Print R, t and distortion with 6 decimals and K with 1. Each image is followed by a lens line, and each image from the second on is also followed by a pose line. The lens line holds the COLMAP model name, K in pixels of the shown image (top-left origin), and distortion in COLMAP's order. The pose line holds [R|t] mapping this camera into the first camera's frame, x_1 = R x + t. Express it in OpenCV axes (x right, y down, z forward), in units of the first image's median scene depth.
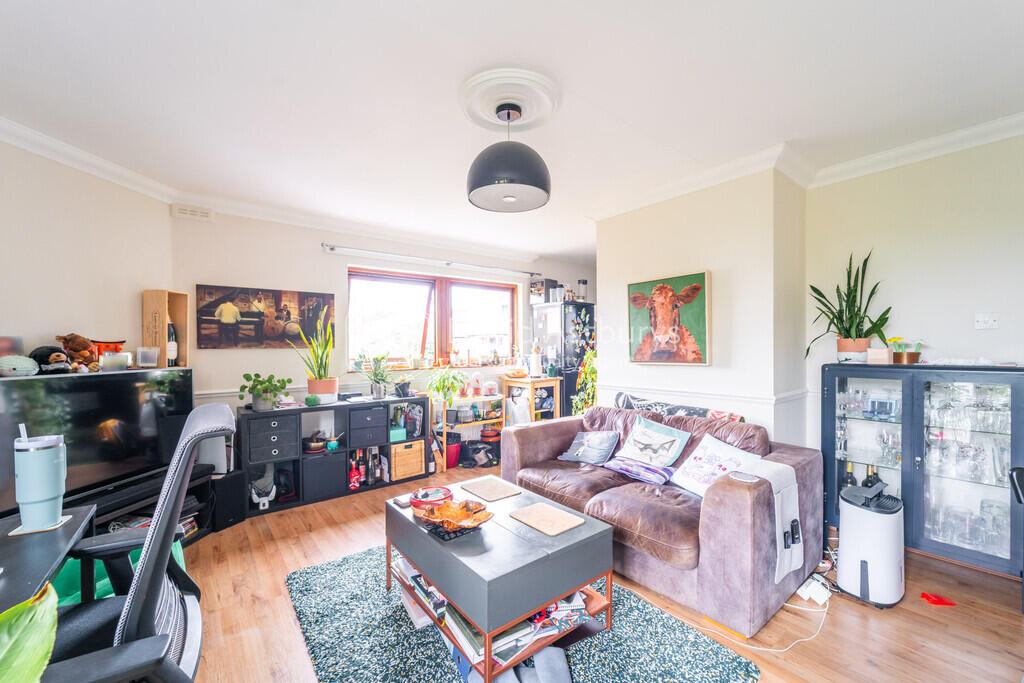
lens RADIAL K [[410.1, 0, 515.4], [0, 410.1, 352.3], [0, 0, 1]] dist [0.002527, 0.000112]
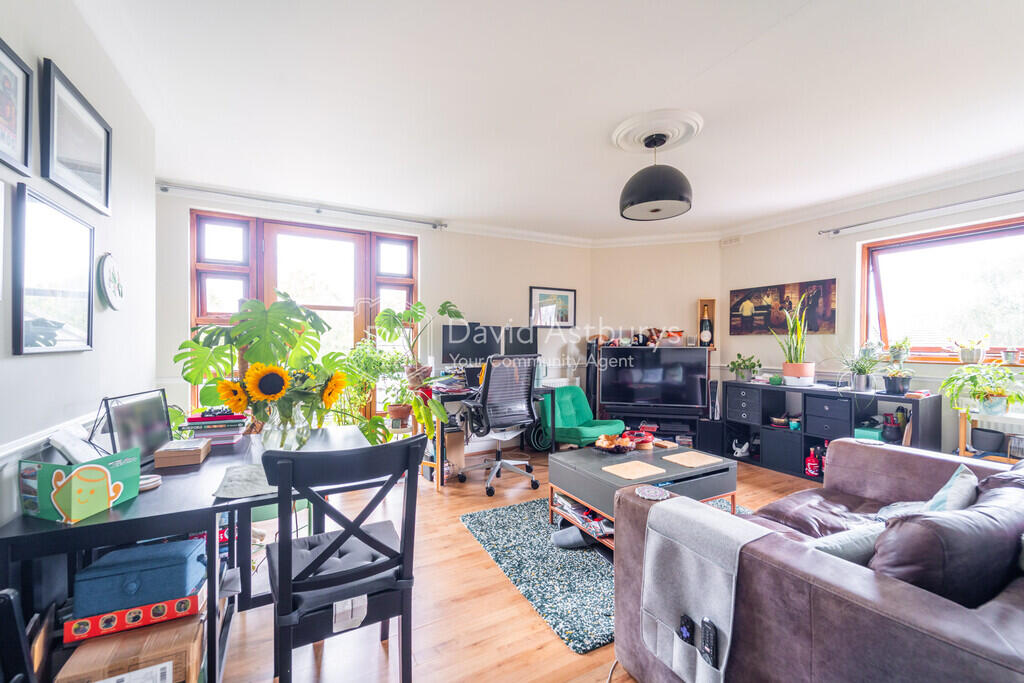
lens RADIAL K [[410.1, 0, 513.7], [0, 410.1, 339.1], [0, 0, 1]] dist [0.002527, 0.000112]
pose [[-0.157064, 0.005157, -0.987575, 0.713492], [-0.008007, 0.999947, 0.006495, 0.001935], [0.987556, 0.008927, -0.157015, 0.443314]]
